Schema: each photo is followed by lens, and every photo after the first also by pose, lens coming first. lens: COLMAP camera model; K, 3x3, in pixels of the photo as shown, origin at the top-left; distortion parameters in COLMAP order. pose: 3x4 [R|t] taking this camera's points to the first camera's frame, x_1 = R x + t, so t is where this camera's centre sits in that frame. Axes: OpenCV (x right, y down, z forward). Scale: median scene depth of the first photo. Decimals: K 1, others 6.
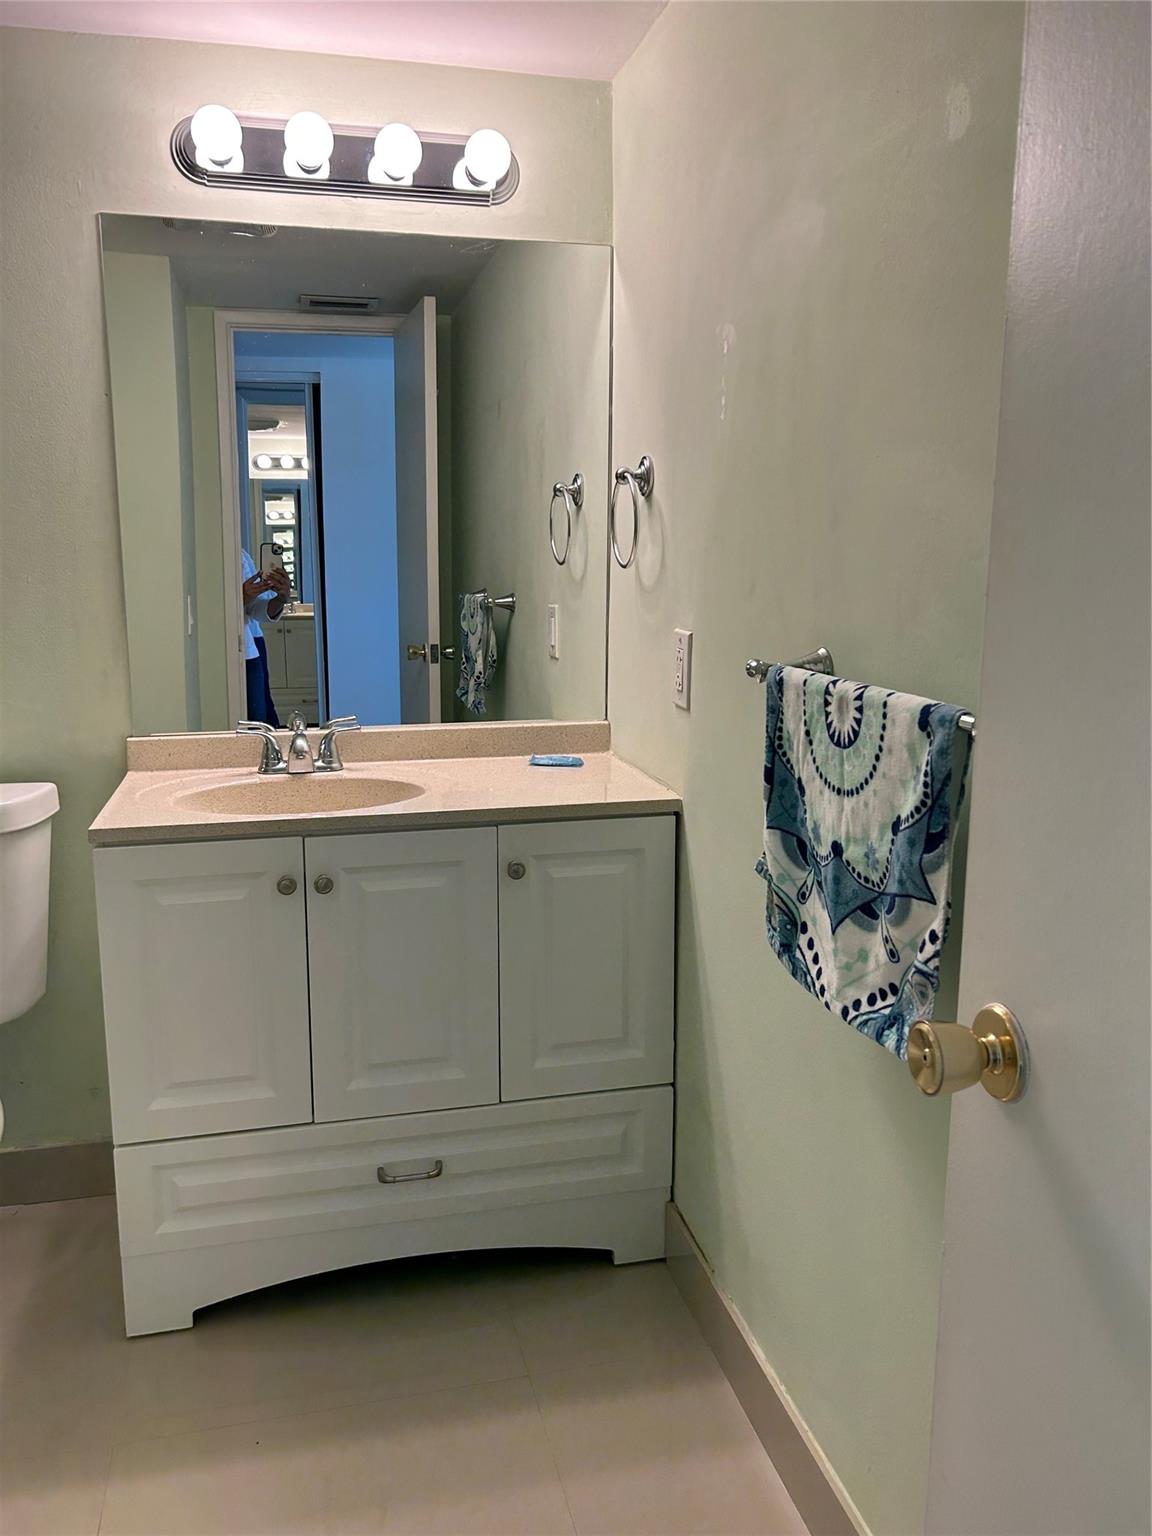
lens RADIAL K [[1157.8, 0, 560.5], [0, 1157.8, 761.8], [0, 0, 1]] dist [0.056343, -0.073433]
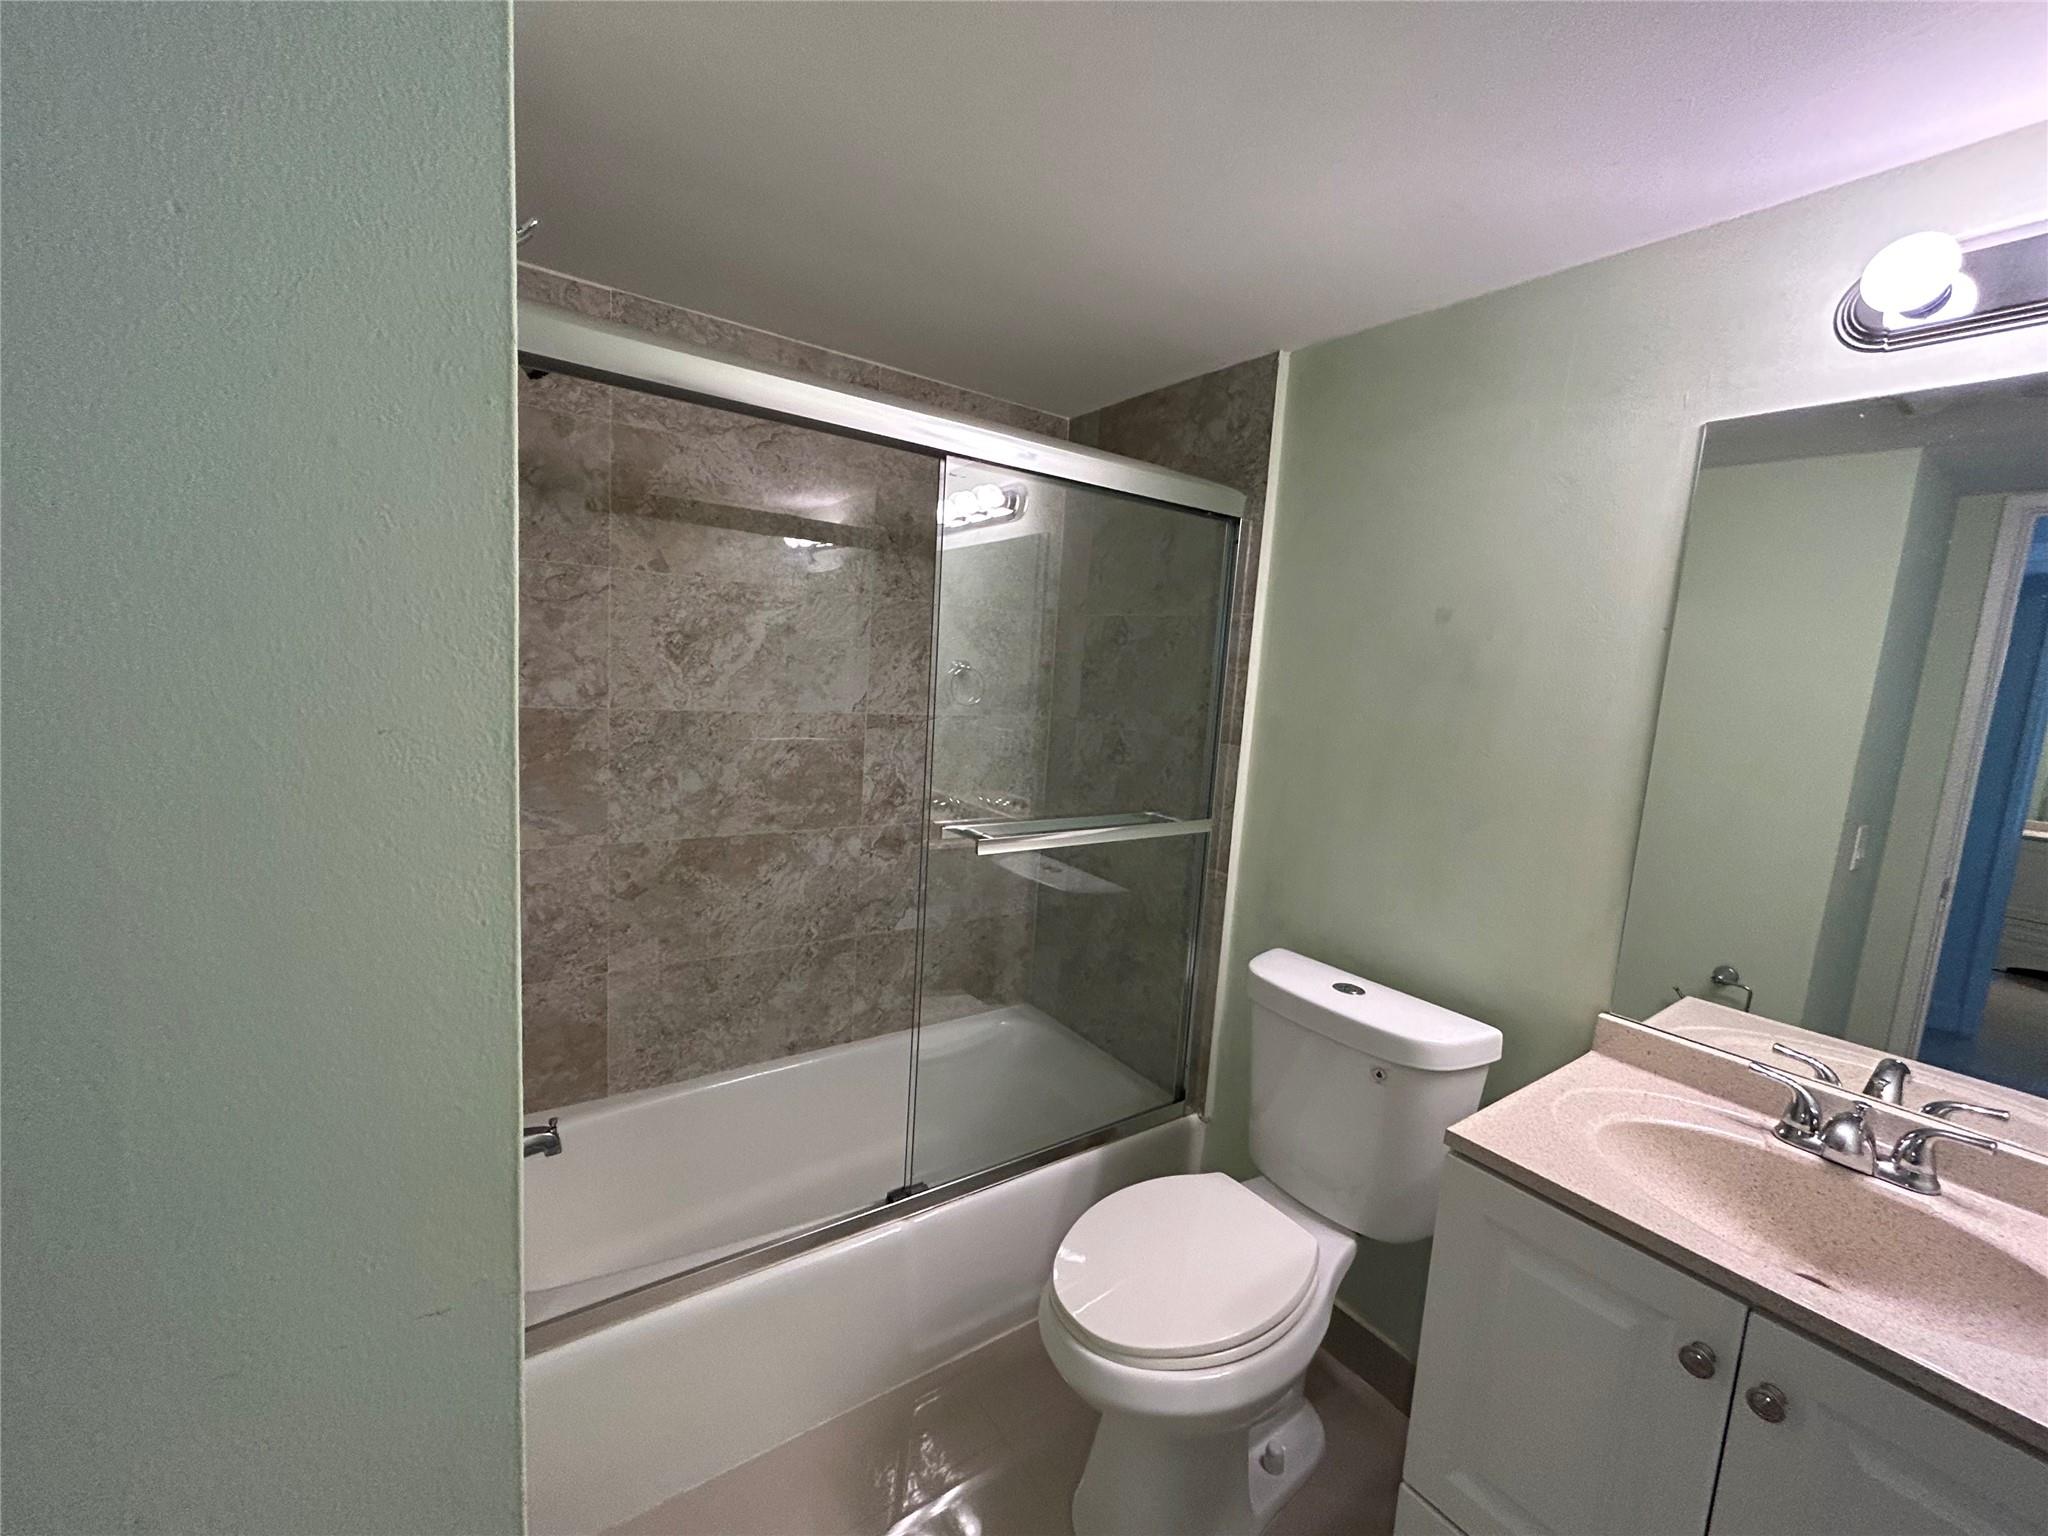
lens RADIAL K [[828.2, 0, 1023.1], [0, 828.2, 764.6], [0, 0, 1]] dist [-0.003667, 0.001062]
pose [[0.385134, 0.144901, -0.911414, -0.002582], [-0.234007, 0.970653, 0.055436, -0.133829], [0.892699, 0.191927, 0.407740, 0.327986]]
